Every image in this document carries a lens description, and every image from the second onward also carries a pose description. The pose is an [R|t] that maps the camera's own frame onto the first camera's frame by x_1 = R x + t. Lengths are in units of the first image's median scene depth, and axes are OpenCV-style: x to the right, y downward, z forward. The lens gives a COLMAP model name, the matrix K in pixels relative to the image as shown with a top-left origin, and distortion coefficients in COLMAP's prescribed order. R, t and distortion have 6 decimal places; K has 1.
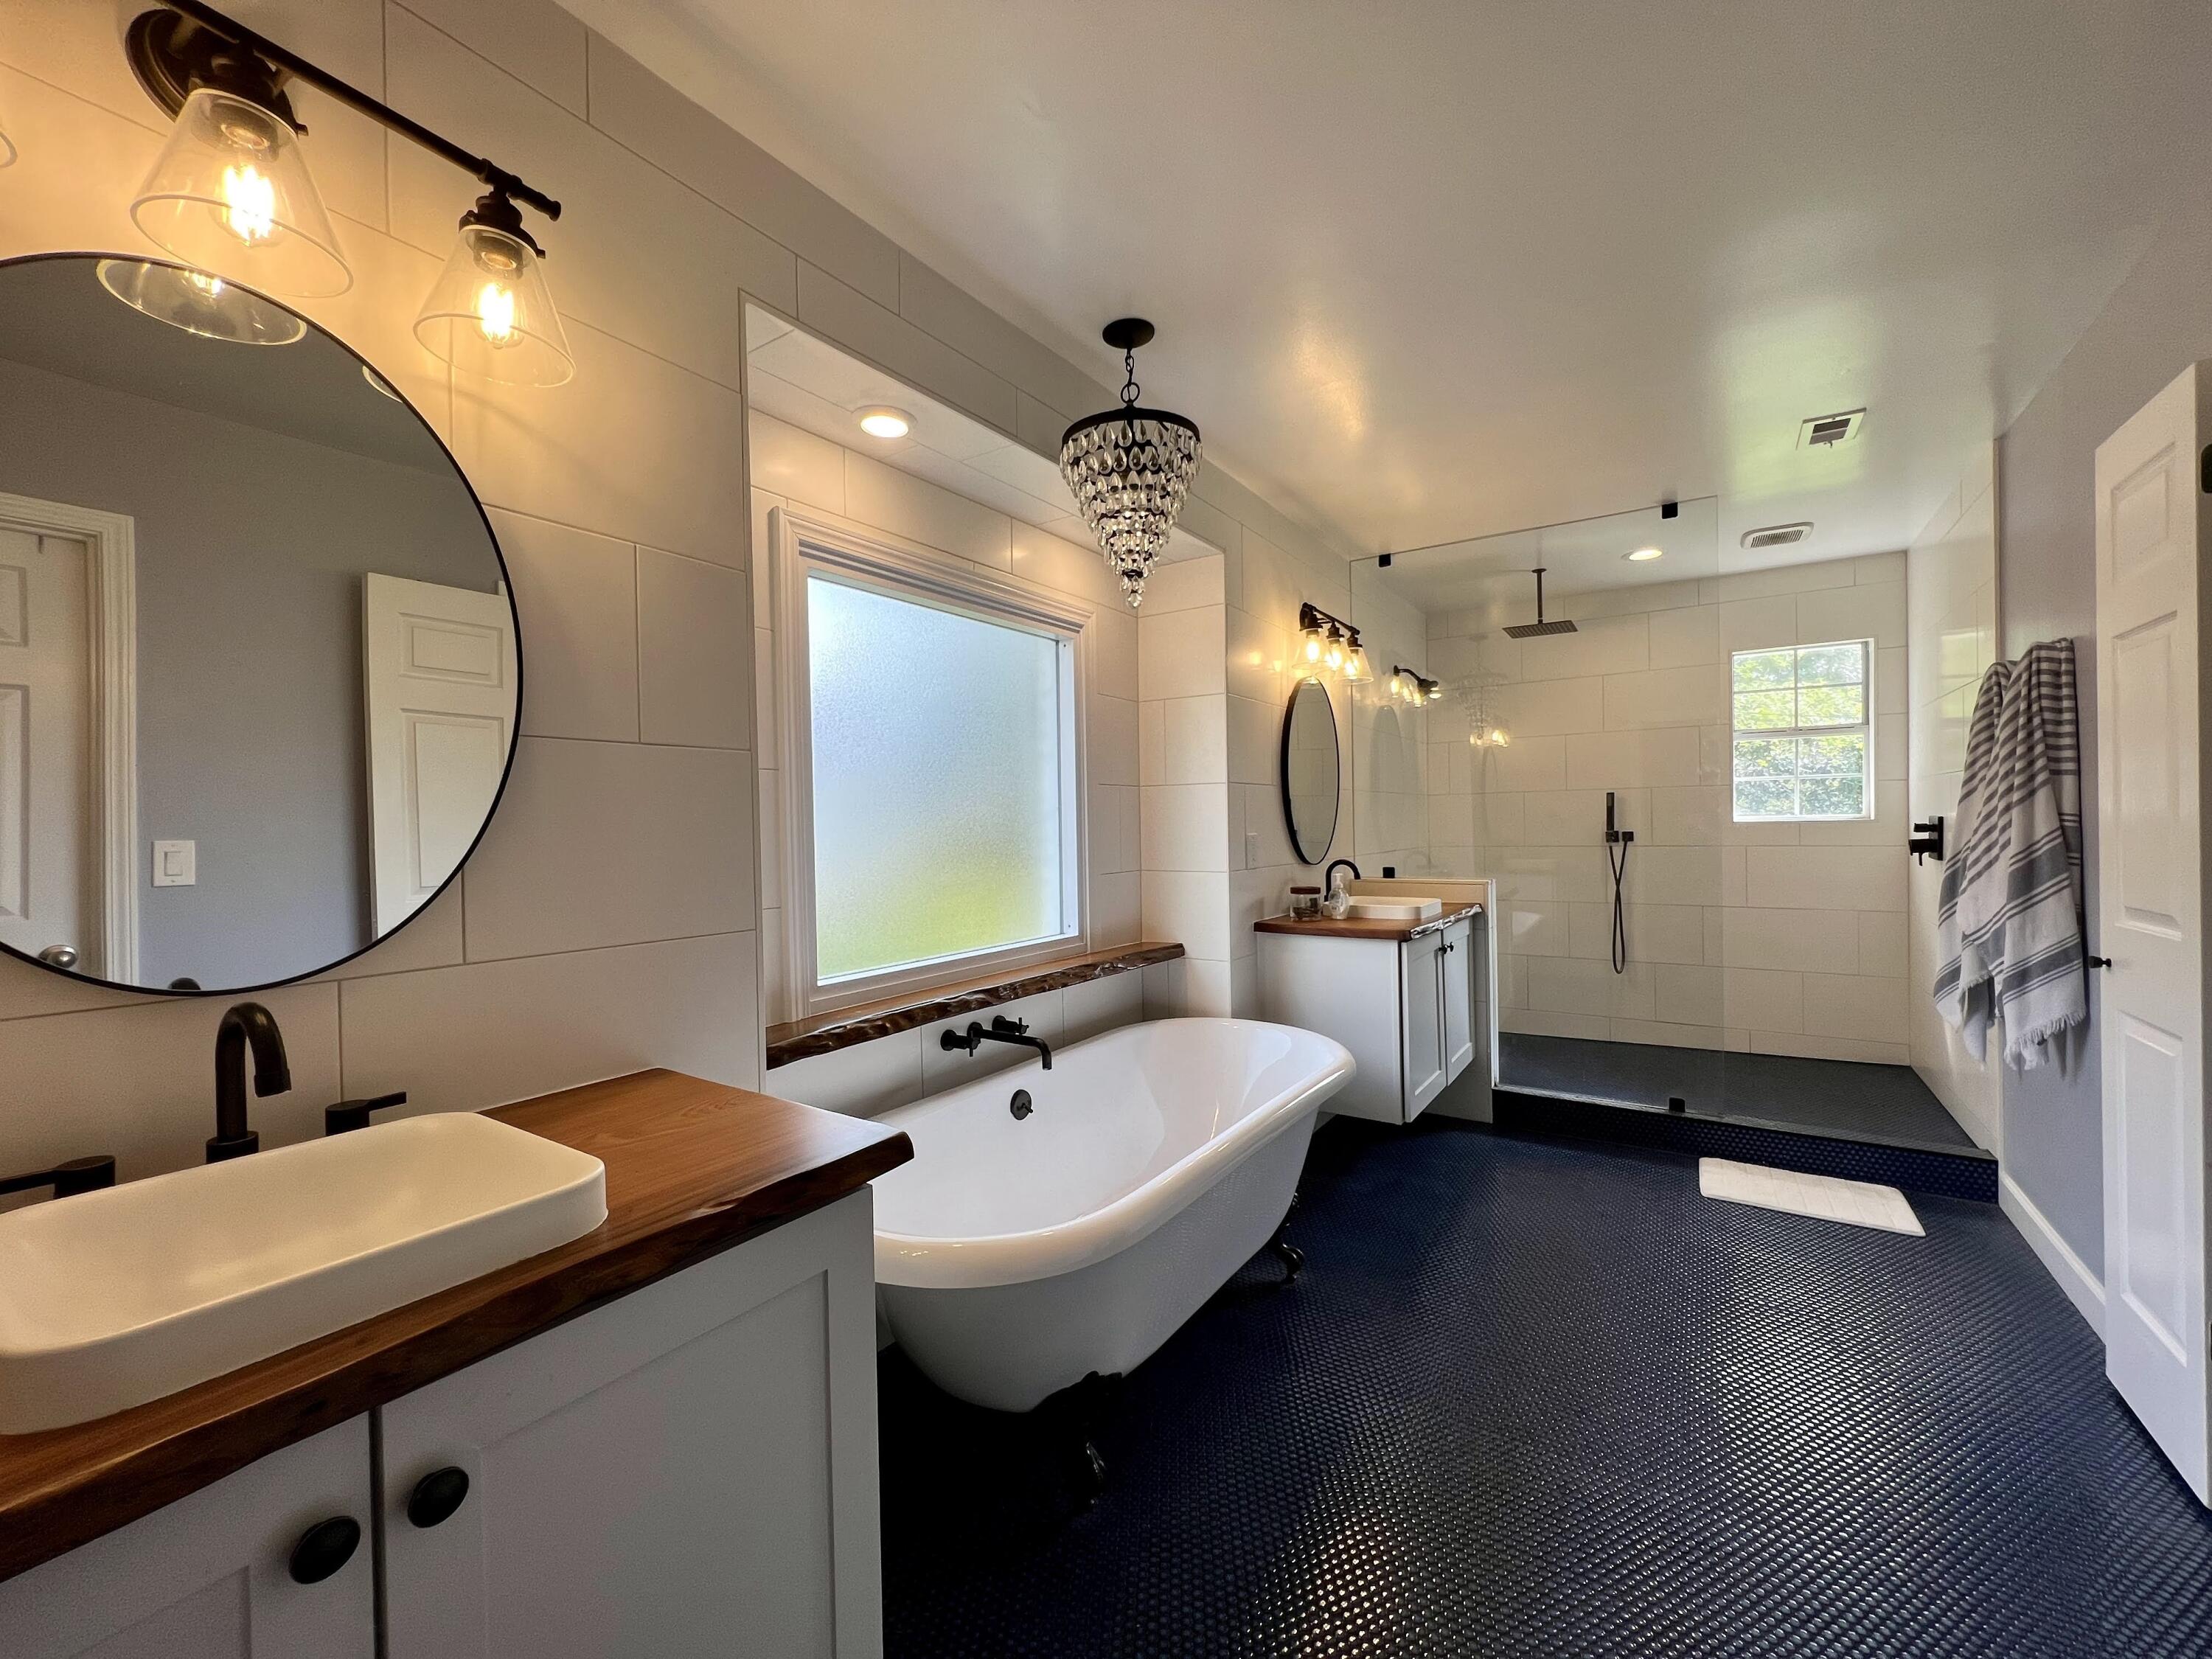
lens RADIAL K [[896.2, 0, 1106.0], [0, 896.2, 829.5], [0, 0, 1]] dist [-0.000094, -0.000001]
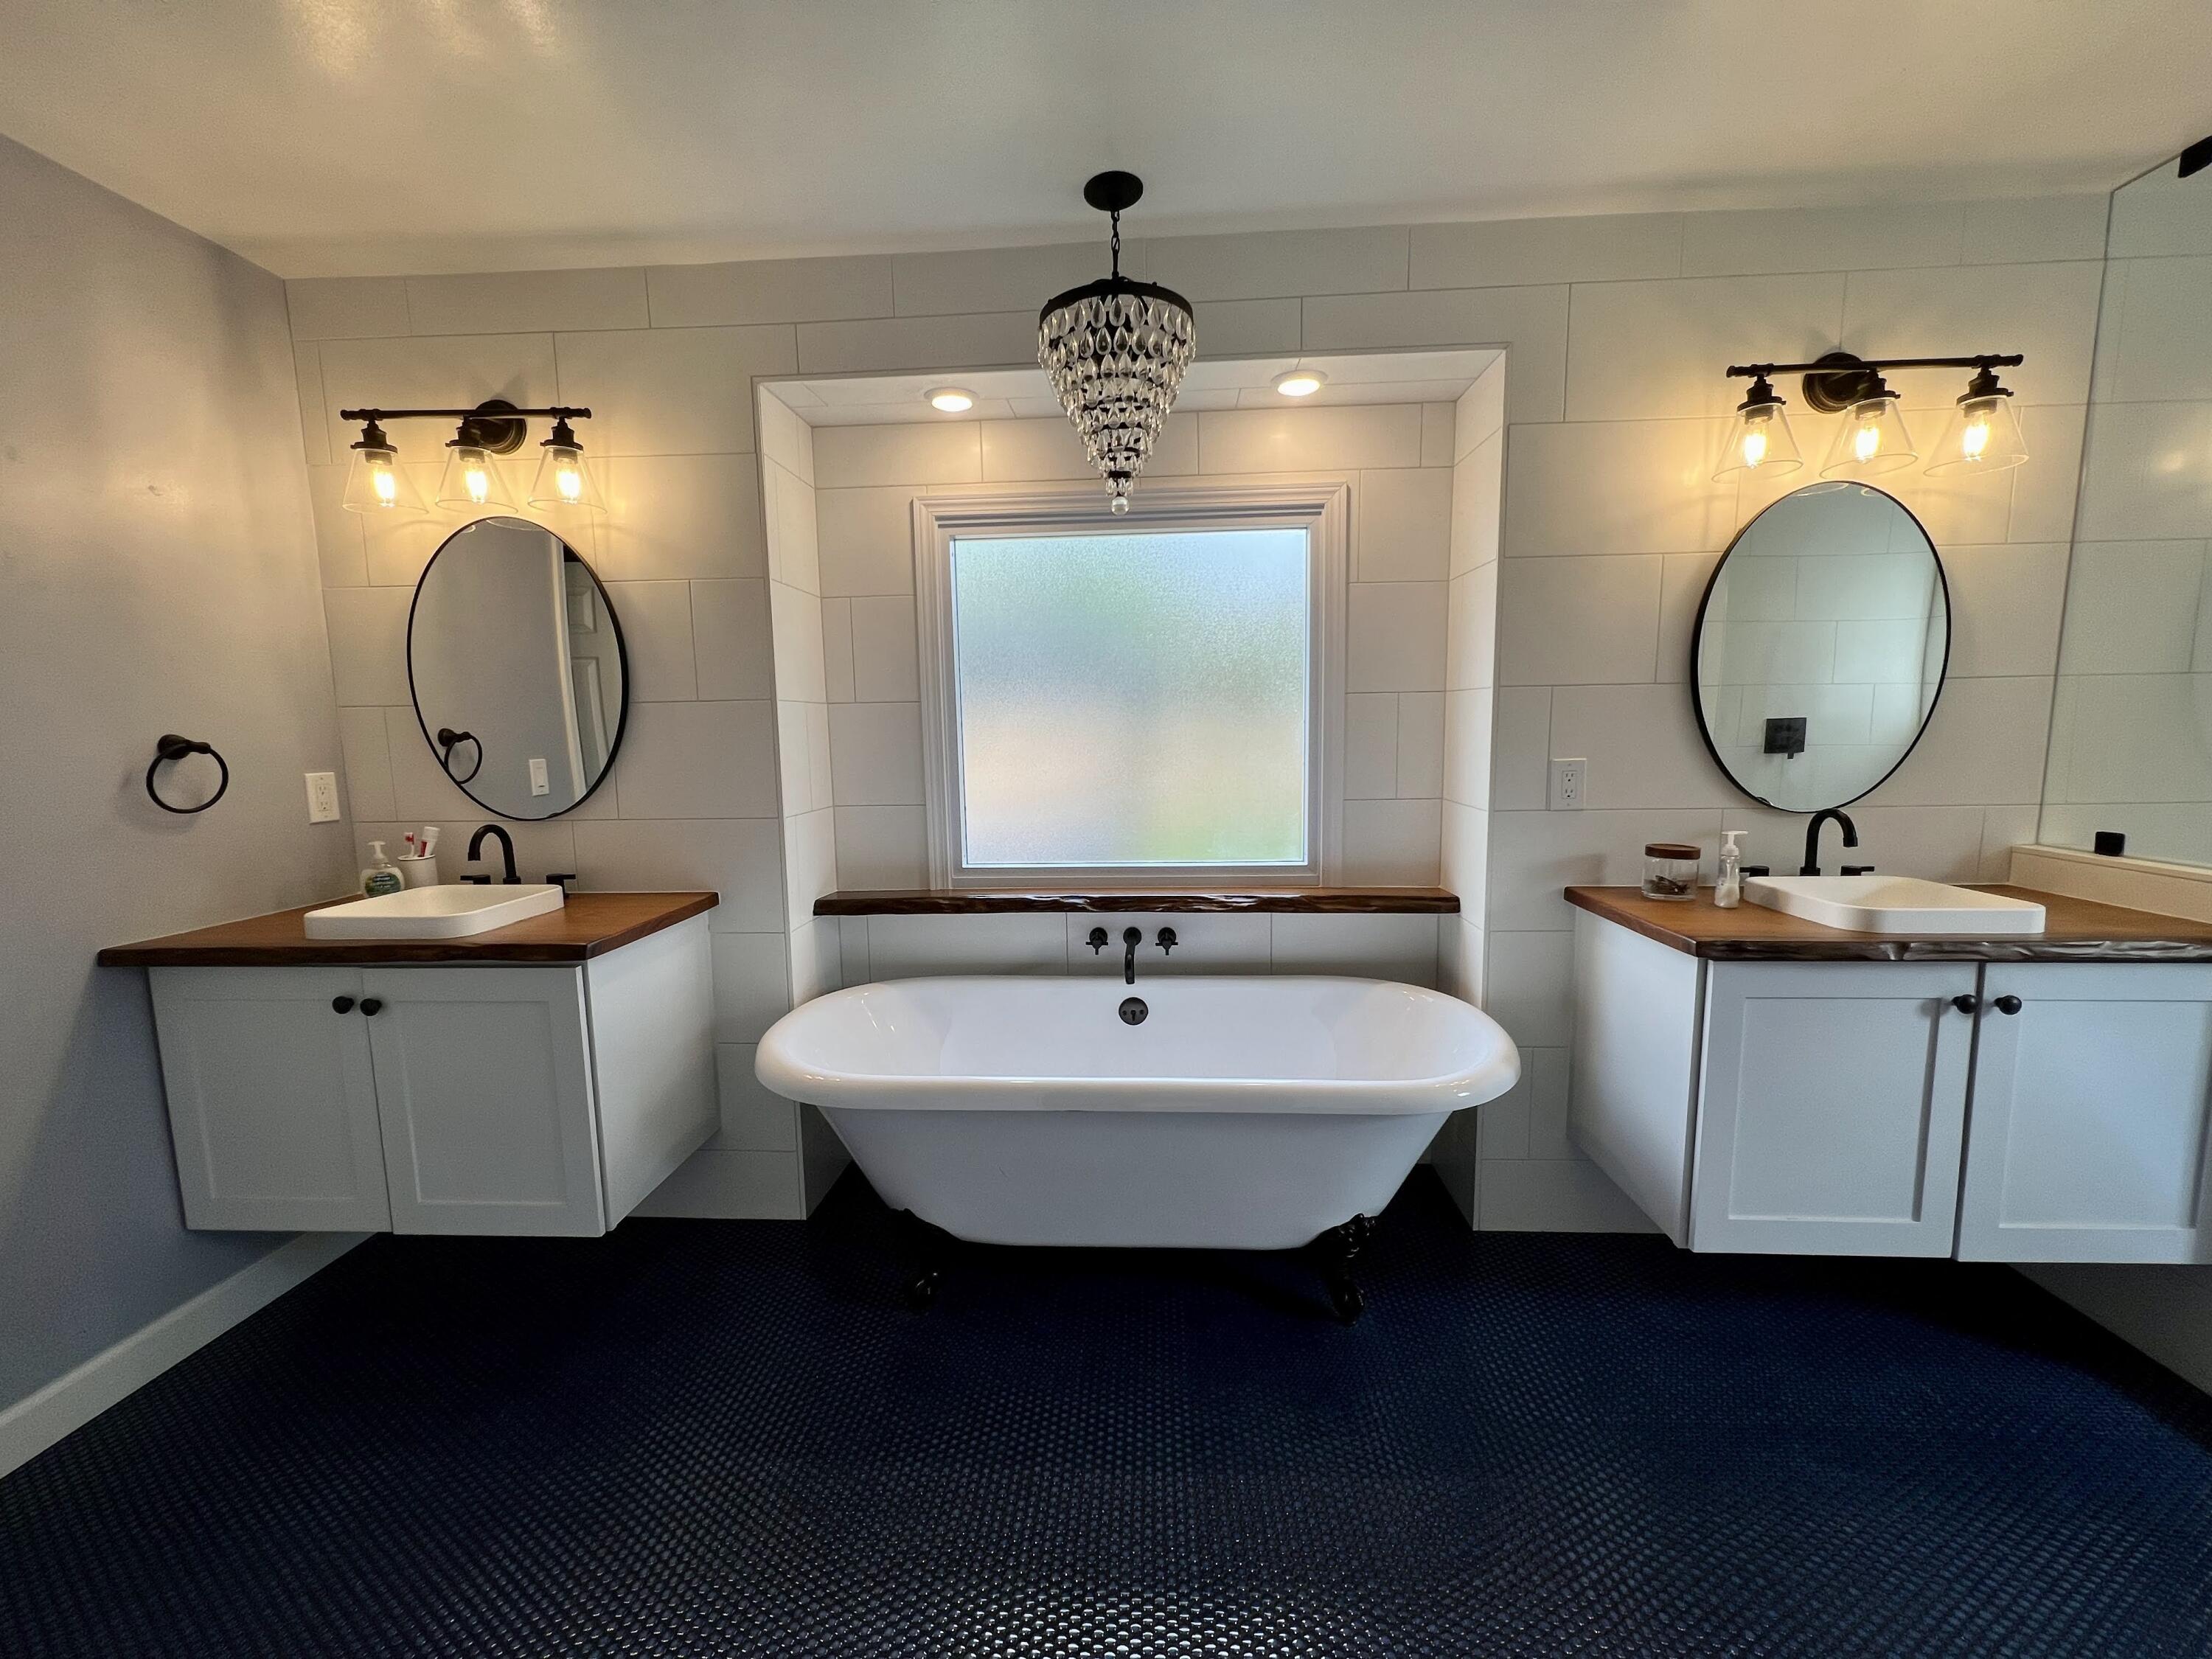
lens RADIAL K [[877.9, 0, 1106.0], [0, 877.9, 829.5], [0, 0, 1]] dist [-0.002892, -0.000082]
pose [[0.501076, 0.112458, -0.858065, 0.750510], [0.002208, 0.991351, 0.131216, -0.039806], [0.865400, -0.067644, 0.496494, 0.474826]]
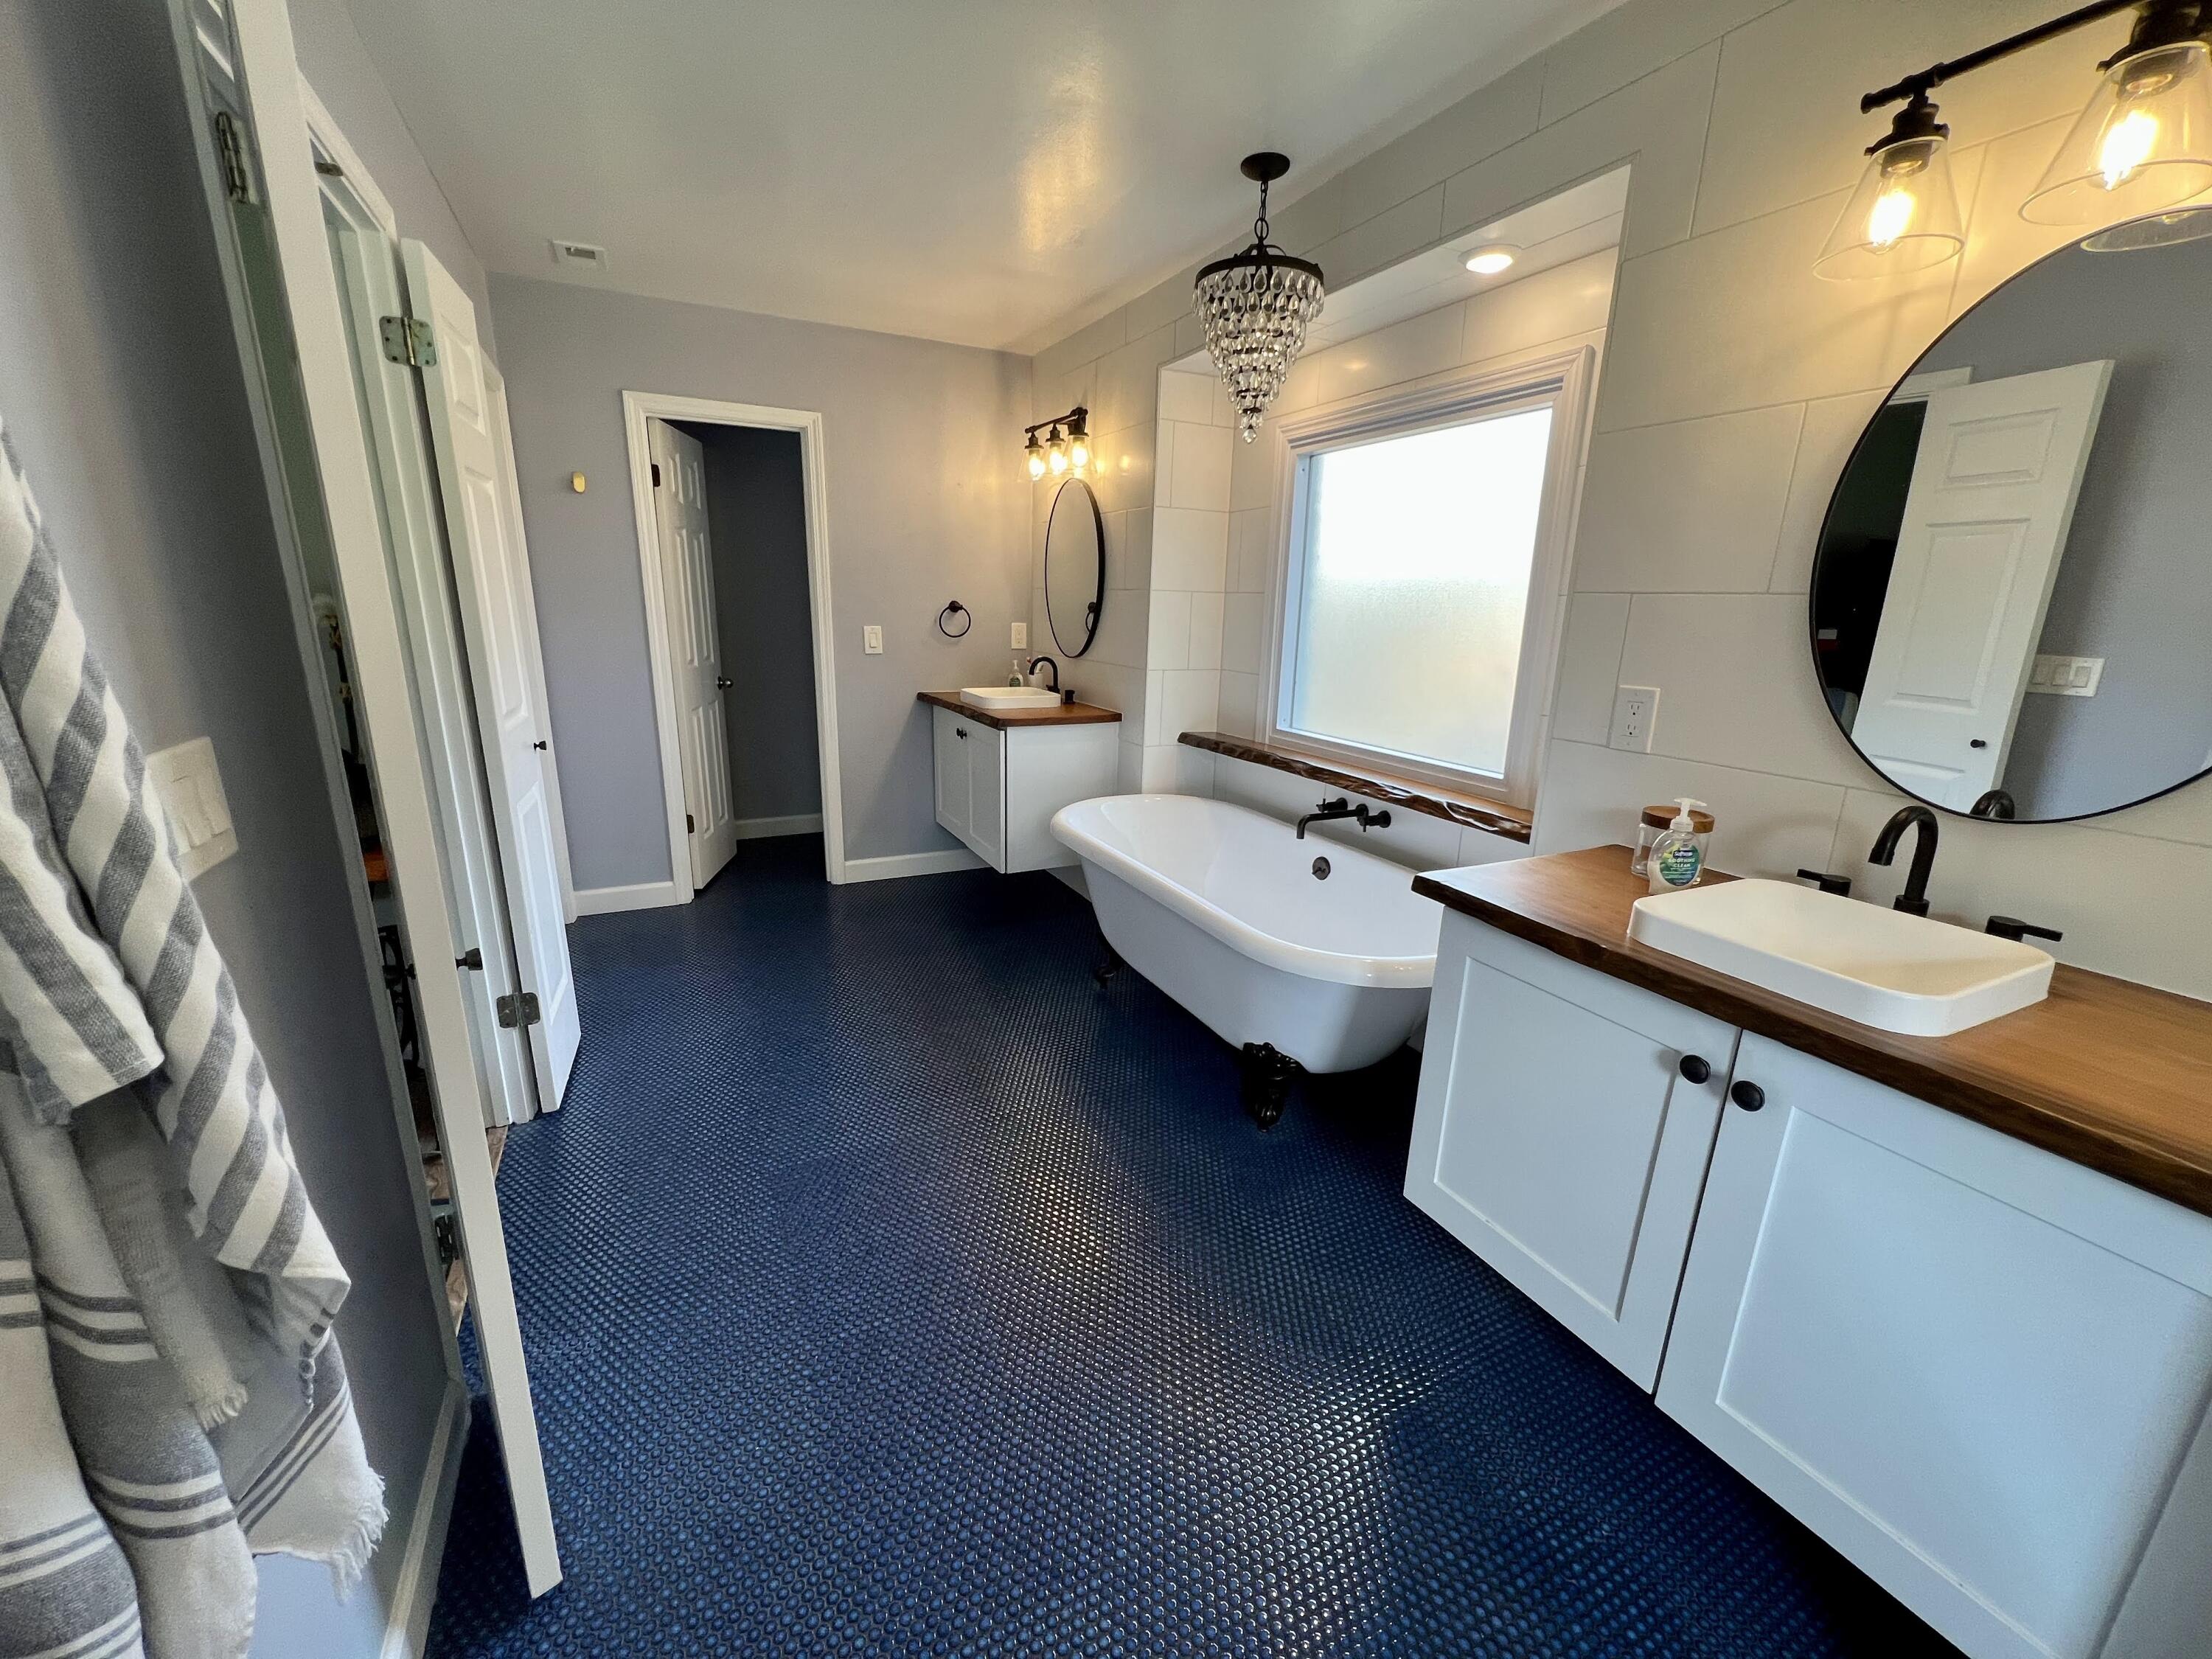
lens RADIAL K [[877.9, 0, 1106.0], [0, 877.9, 829.5], [0, 0, 1]] dist [-0.002892, -0.000082]
pose [[-0.498448, 0.223562, -0.837597, 1.055435], [-0.023473, 0.962342, 0.270826, -0.064727], [0.866602, 0.154654, -0.474430, 1.314687]]
